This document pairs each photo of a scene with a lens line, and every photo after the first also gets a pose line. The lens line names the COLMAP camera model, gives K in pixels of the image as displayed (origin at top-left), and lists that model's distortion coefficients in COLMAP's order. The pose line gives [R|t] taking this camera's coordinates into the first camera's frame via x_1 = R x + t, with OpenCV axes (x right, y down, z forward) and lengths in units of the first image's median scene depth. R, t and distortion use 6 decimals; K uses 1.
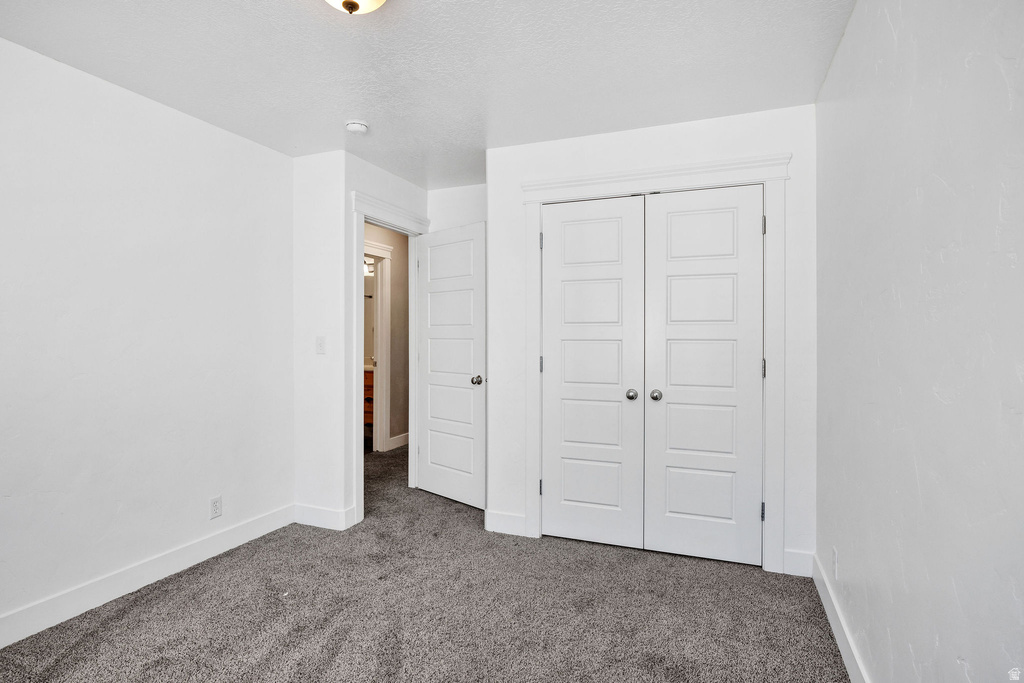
lens RADIAL K [[523.2, 0, 514.0], [0, 523.2, 339.2], [0, 0, 1]] dist [-0.005577, -0.000407]
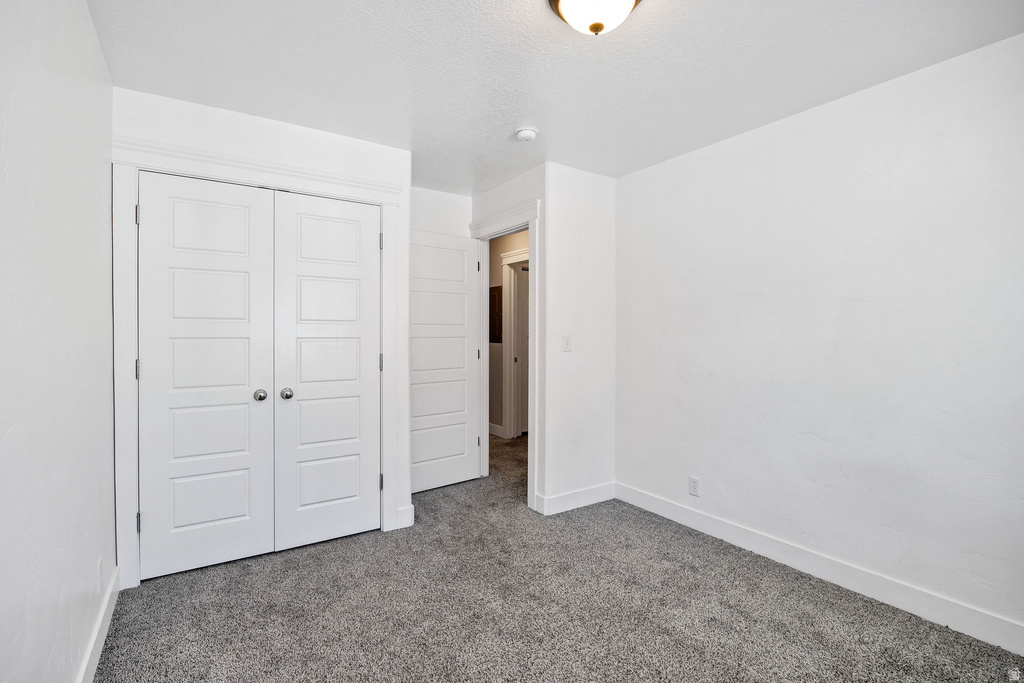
lens RADIAL K [[496.2, 0, 513.5], [0, 496.2, 341.0], [0, 0, 1]] dist [0.003458, 0.000222]
pose [[0.579547, -0.007386, 0.814905, -0.248593], [0.000988, 0.999965, 0.008362, -0.000533], [-0.814938, -0.004041, 0.579534, 0.094945]]
